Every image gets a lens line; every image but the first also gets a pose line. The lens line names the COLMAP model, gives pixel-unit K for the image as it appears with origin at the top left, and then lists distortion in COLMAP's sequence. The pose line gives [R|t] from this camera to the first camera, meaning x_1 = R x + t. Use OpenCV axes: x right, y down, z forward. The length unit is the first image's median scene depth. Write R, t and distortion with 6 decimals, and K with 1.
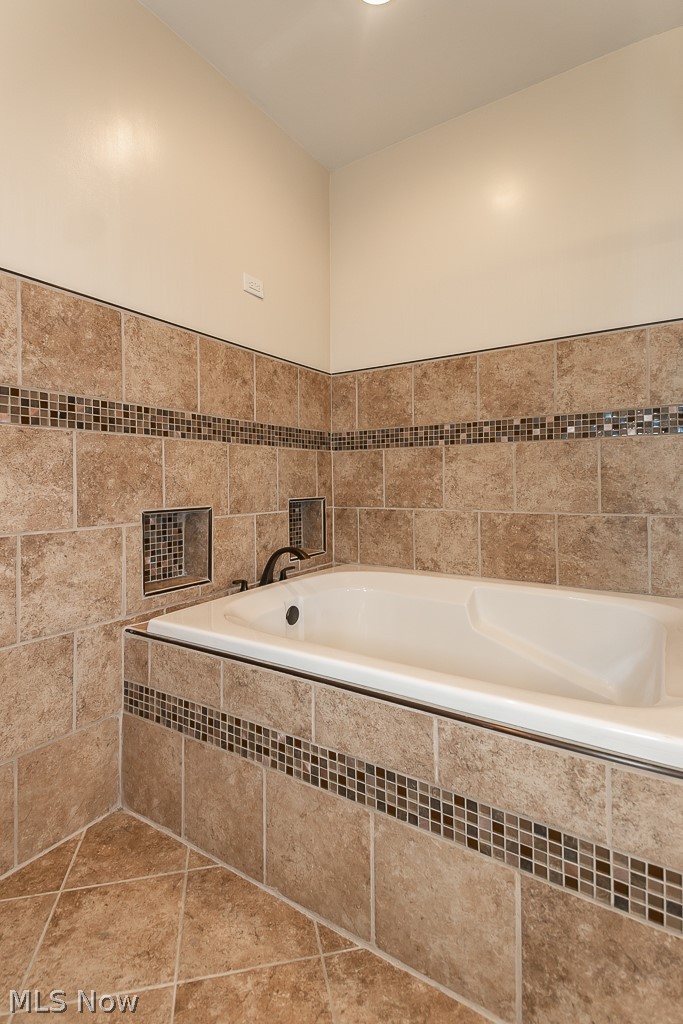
lens RADIAL K [[474.5, 0, 341.5], [0, 474.5, 480.7], [0, 0, 1]] dist [0.077384, -0.046747]
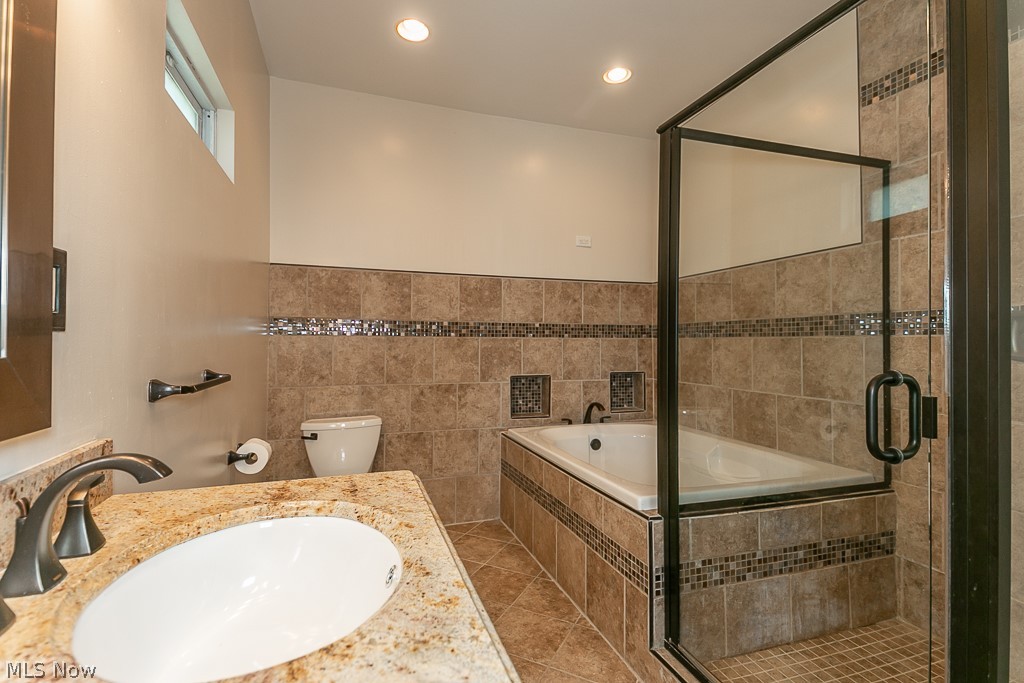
lens RADIAL K [[474.5, 0, 506.4], [0, 474.5, 334.2], [0, 0, 1]] dist [0.077384, -0.046747]
pose [[0.775890, -0.003882, -0.630856, 0.740771], [-0.005777, 0.999895, -0.013258, -0.074785], [0.630841, 0.013931, 0.775787, -0.491244]]
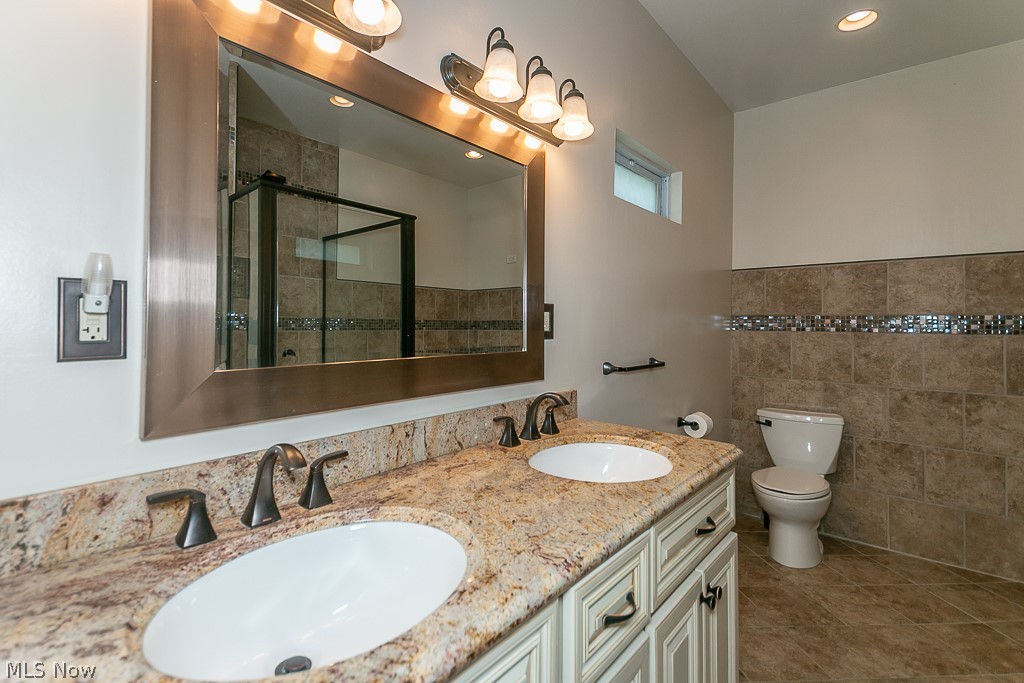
lens RADIAL K [[471.7, 0, 496.4], [0, 471.7, 312.2], [0, 0, 1]] dist [-0.000176, -0.000192]
pose [[-0.155644, -0.024896, -0.987499, 1.072818], [-0.009602, 0.999673, -0.023690, -0.105395], [0.987767, 0.005795, -0.155832, -0.381979]]
